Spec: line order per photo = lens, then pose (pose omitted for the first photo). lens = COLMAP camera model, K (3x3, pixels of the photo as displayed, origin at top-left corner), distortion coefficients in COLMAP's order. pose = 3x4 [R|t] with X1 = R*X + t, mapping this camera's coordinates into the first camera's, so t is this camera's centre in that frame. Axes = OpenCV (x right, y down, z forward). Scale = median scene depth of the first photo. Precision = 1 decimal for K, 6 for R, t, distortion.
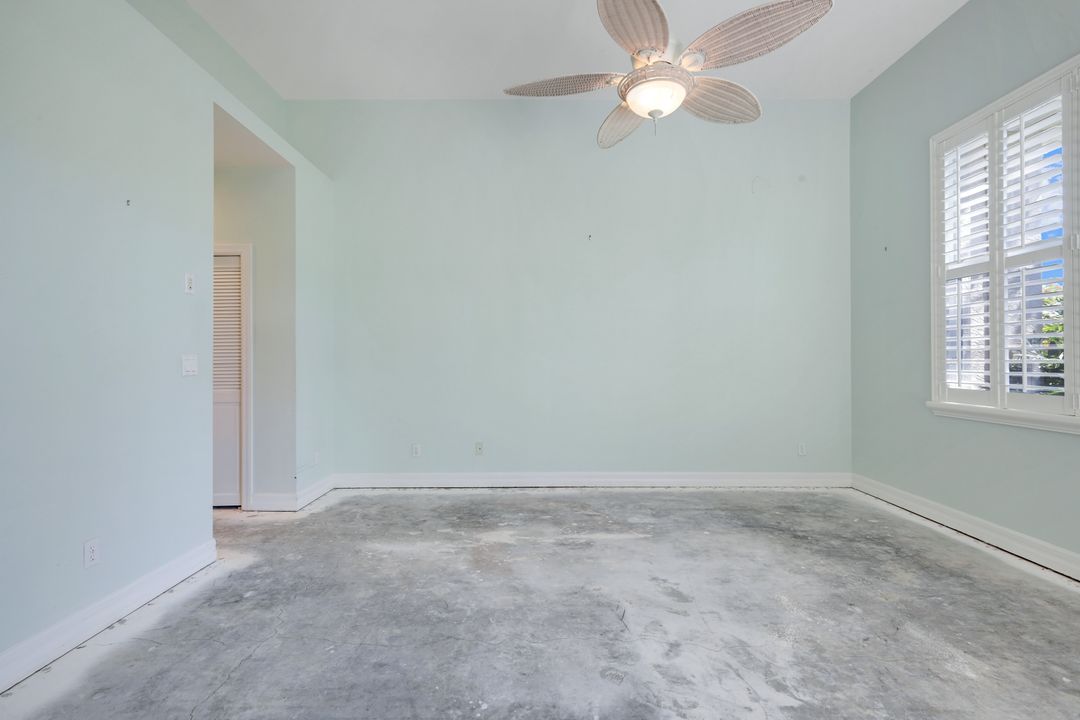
lens RADIAL K [[480.2, 0, 538.2], [0, 480.2, 357.8], [0, 0, 1]] dist [0.002935, 0.001650]
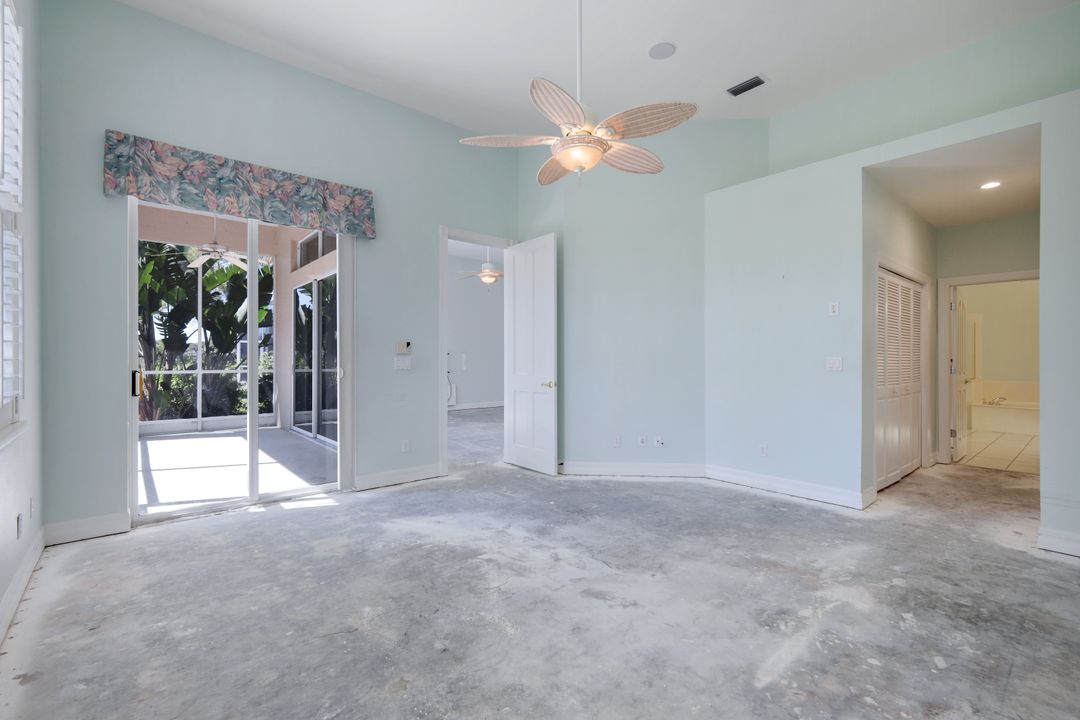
lens RADIAL K [[480.2, 0, 538.8], [0, 480.2, 361.5], [0, 0, 1]] dist [0.002935, 0.001650]
pose [[-0.750730, 0.002607, -0.660604, 1.052055], [0.000661, 0.999995, 0.003195, 0.007764], [0.660608, 0.001962, -0.750728, 1.694037]]
